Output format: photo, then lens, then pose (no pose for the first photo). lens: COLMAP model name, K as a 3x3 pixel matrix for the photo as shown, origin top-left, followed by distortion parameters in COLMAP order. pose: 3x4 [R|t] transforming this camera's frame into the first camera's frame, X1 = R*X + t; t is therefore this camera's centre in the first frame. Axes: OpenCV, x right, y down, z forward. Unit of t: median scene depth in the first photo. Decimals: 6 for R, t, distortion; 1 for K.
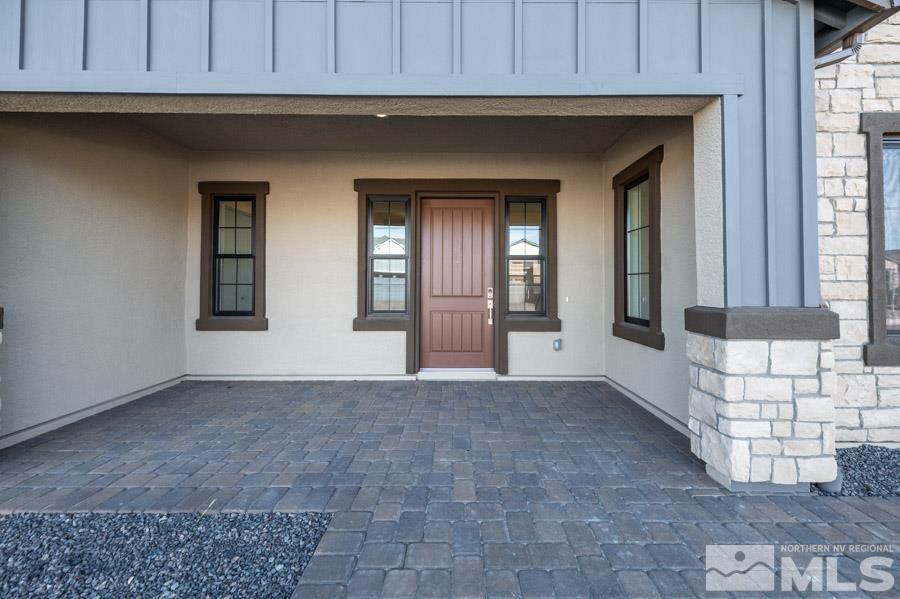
lens RADIAL K [[310.6, 0, 464.2], [0, 310.6, 281.8], [0, 0, 1]] dist [0.005803, -0.001384]
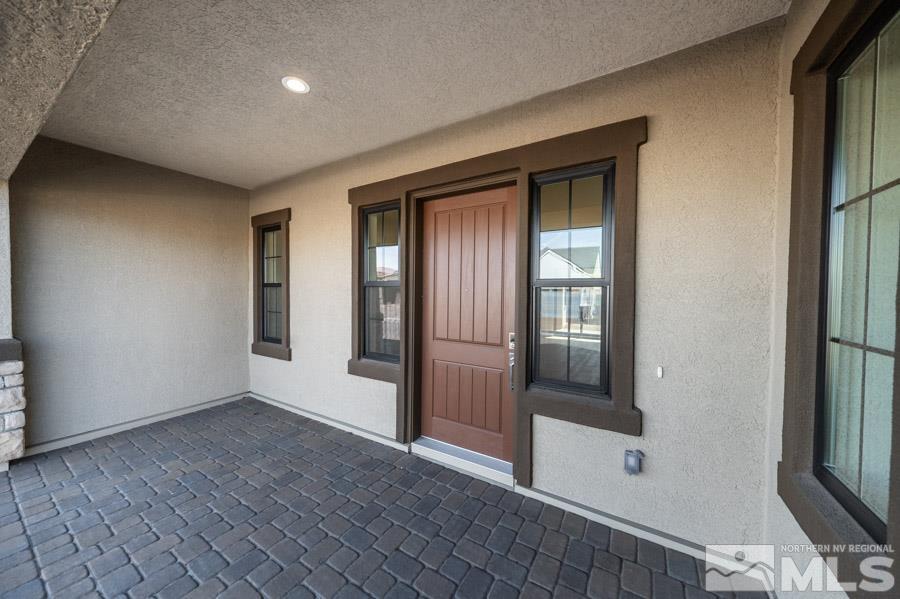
lens RADIAL K [[310.6, 0, 452.5], [0, 310.6, 302.6], [0, 0, 1]] dist [0.005803, -0.001384]
pose [[0.848727, 0.022276, -0.528362, 0.312110], [-0.001073, 0.999183, 0.040402, -0.067024], [0.528830, -0.033723, 0.848058, 0.440978]]
